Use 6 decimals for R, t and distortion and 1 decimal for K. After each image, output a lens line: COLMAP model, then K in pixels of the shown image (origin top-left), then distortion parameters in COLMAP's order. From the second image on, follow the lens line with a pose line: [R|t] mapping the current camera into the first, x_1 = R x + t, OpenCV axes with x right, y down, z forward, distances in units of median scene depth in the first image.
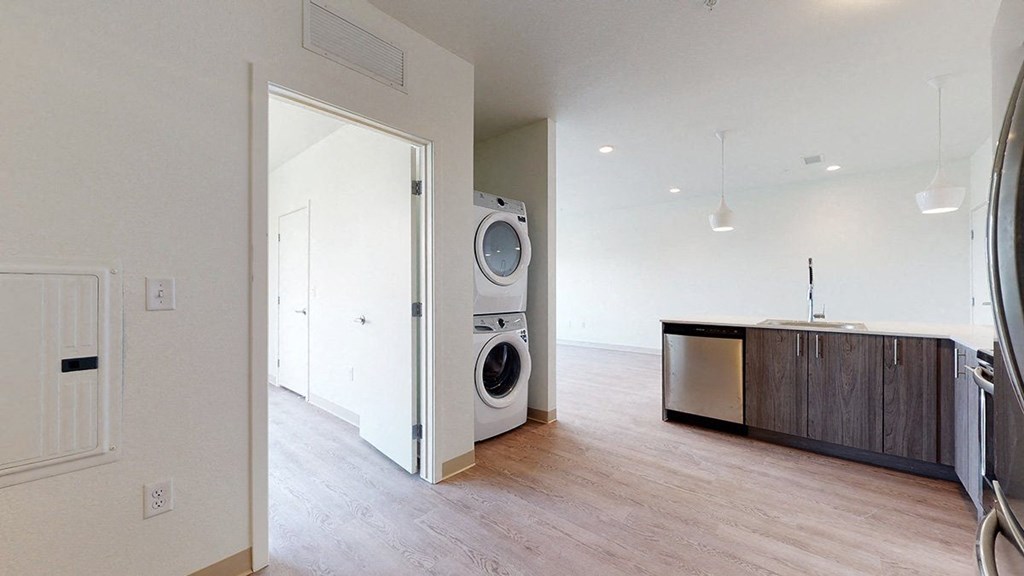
lens RADIAL K [[375.7, 0, 512.0], [0, 375.7, 288.0], [0, 0, 1]] dist [0.000047, -0.000095]
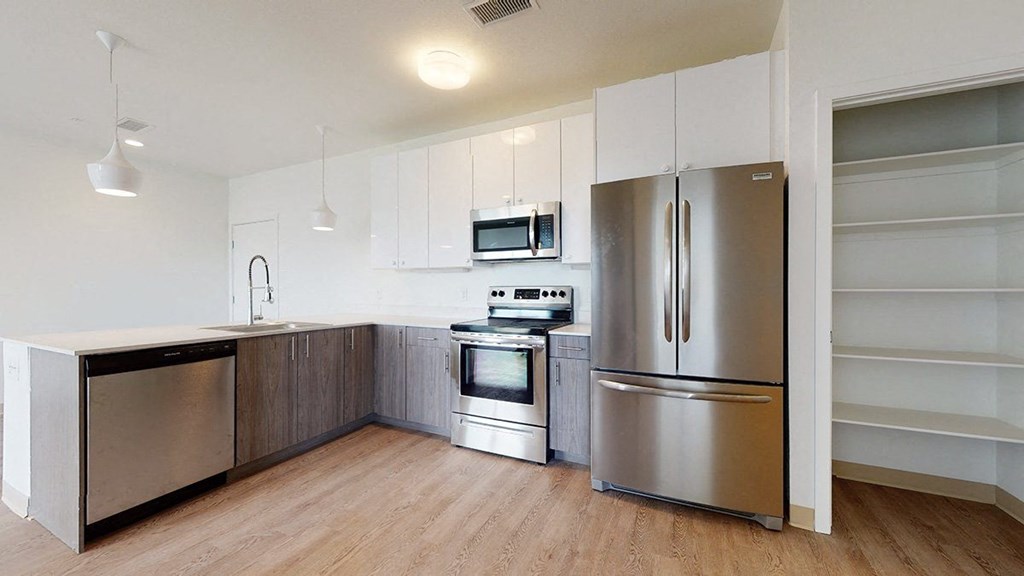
lens RADIAL K [[391.9, 0, 481.8], [0, 391.9, 291.2], [0, 0, 1]] dist [0.000521, 0.000017]
pose [[-0.257091, 0.001961, 0.966385, -0.308925], [0.004168, 0.999991, -0.000920, 0.012328], [-0.966378, 0.003792, -0.257096, 0.806757]]
